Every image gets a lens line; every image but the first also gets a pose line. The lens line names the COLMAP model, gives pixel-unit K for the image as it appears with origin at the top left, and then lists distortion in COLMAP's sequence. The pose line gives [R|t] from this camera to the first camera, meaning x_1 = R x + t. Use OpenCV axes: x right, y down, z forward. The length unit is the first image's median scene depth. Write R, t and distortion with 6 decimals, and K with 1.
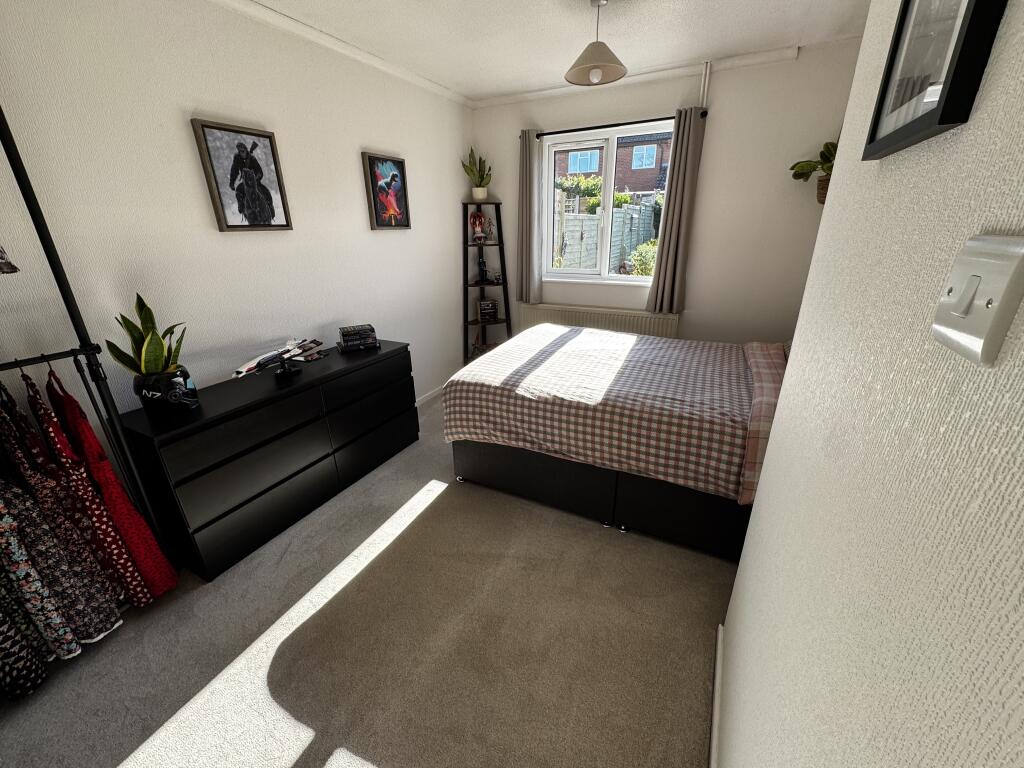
lens RADIAL K [[408.2, 0, 510.7], [0, 408.2, 383.0], [0, 0, 1]] dist [-0.002942, 0.000011]
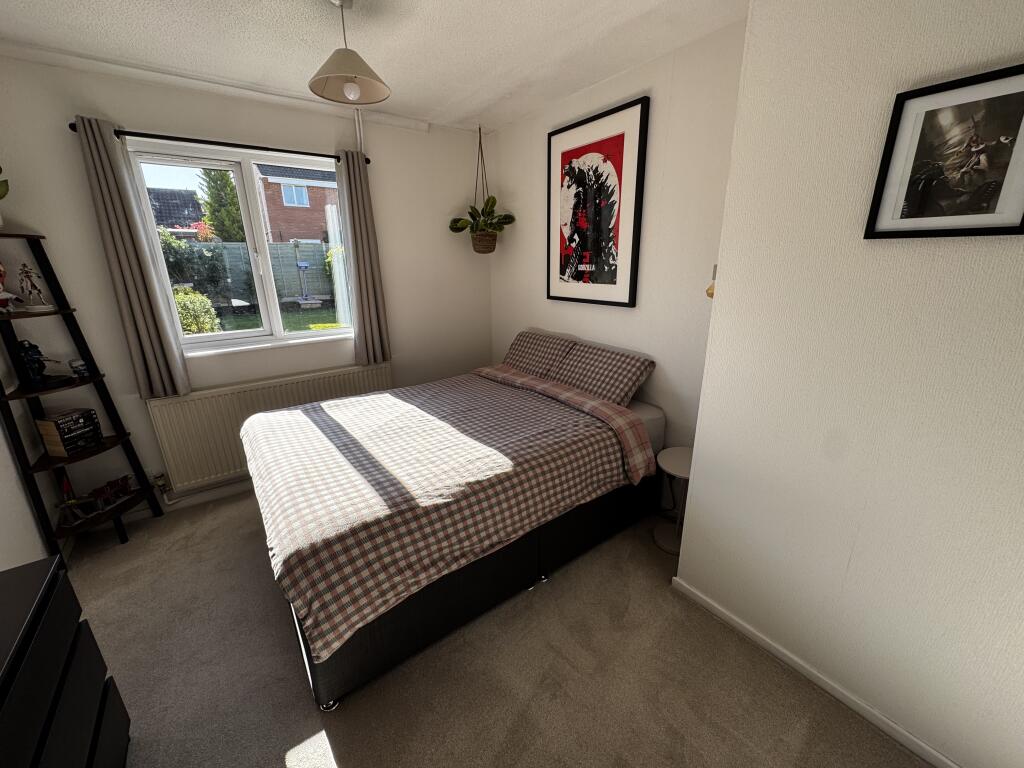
lens RADIAL K [[408.2, 0, 512.8], [0, 408.2, 383.3], [0, 0, 1]] dist [-0.002942, 0.000011]
pose [[0.440456, -0.253338, 0.861289, -0.466393], [0.332045, 0.937301, 0.105891, -0.196887], [-0.834113, 0.239346, 0.496960, 0.468879]]
